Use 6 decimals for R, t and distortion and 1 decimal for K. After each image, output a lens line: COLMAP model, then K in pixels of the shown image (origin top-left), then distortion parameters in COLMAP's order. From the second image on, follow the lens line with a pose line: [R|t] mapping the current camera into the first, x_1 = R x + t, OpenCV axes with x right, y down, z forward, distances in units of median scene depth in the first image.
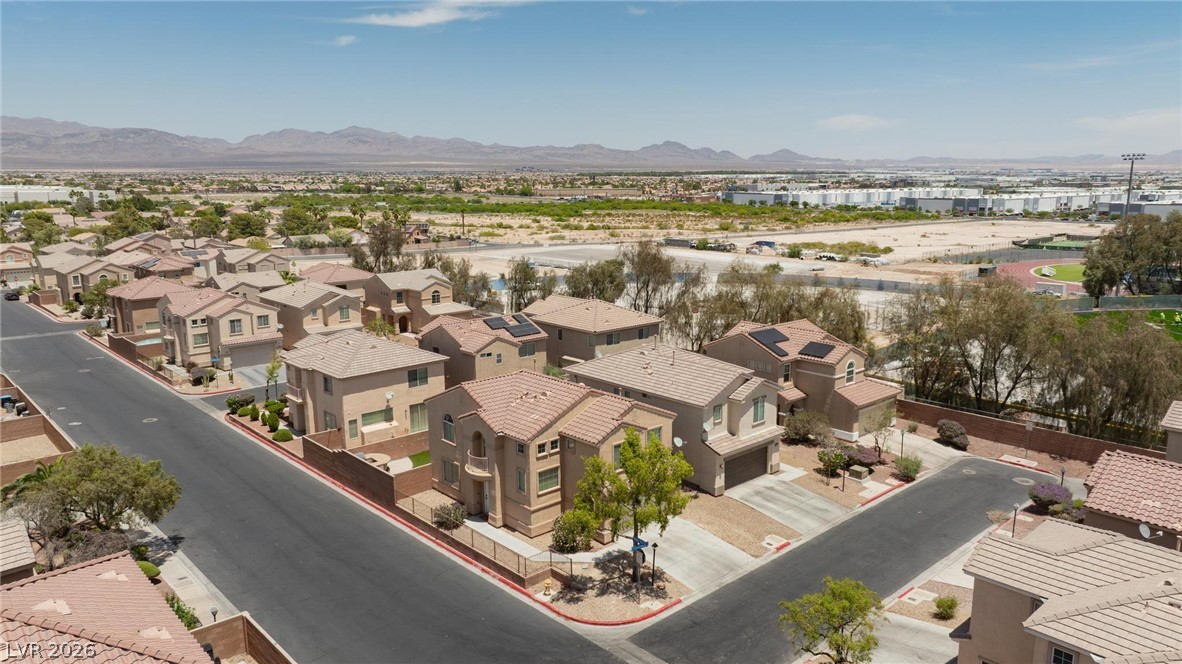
lens RADIAL K [[825.3, 0, 595.2], [0, 825.3, 336.8], [0, 0, 1]] dist [-0.030877, 0.023384]
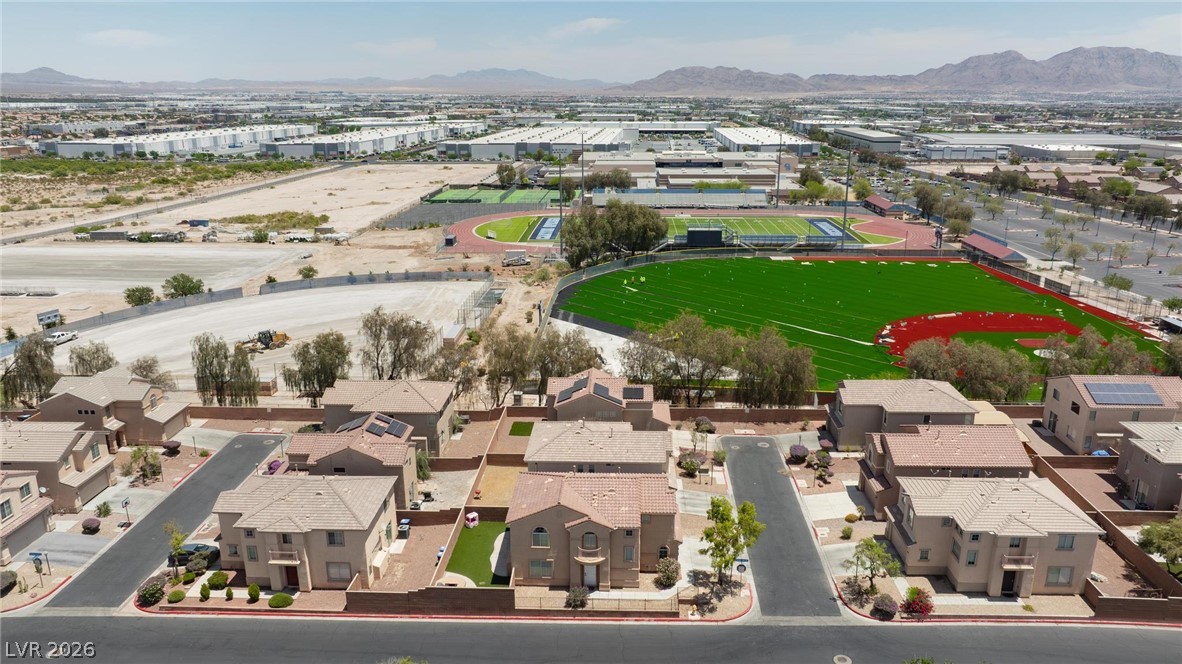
lens RADIAL K [[825.3, 0, 597.7], [0, 825.3, 333.3], [0, 0, 1]] dist [-0.030877, 0.023384]
pose [[0.702736, -0.197254, 0.683559, -0.454997], [0.138954, 0.980346, 0.140045, -0.182045], [-0.697749, -0.003431, 0.716334, -0.002137]]
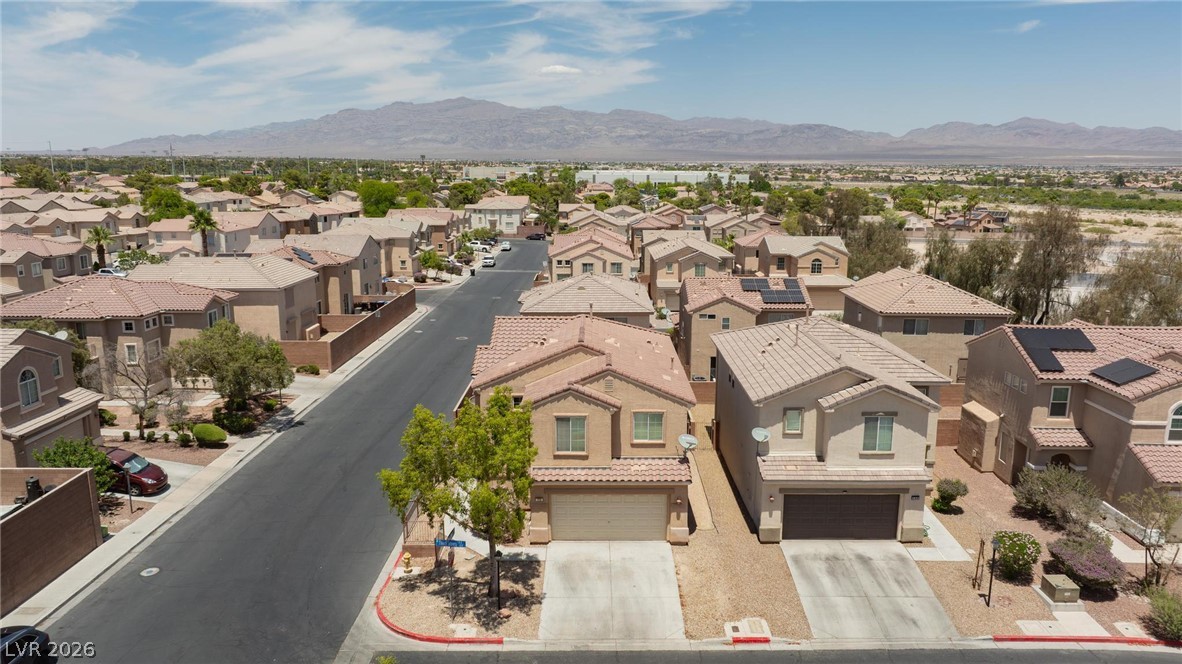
lens RADIAL K [[825.3, 0, 598.7], [0, 825.3, 320.6], [0, 0, 1]] dist [-0.030877, 0.023384]
pose [[0.733977, 0.130646, -0.666490, 0.227402], [-0.138207, 0.989522, 0.041766, 0.004227], [0.664963, 0.061459, 0.744343, 0.199294]]
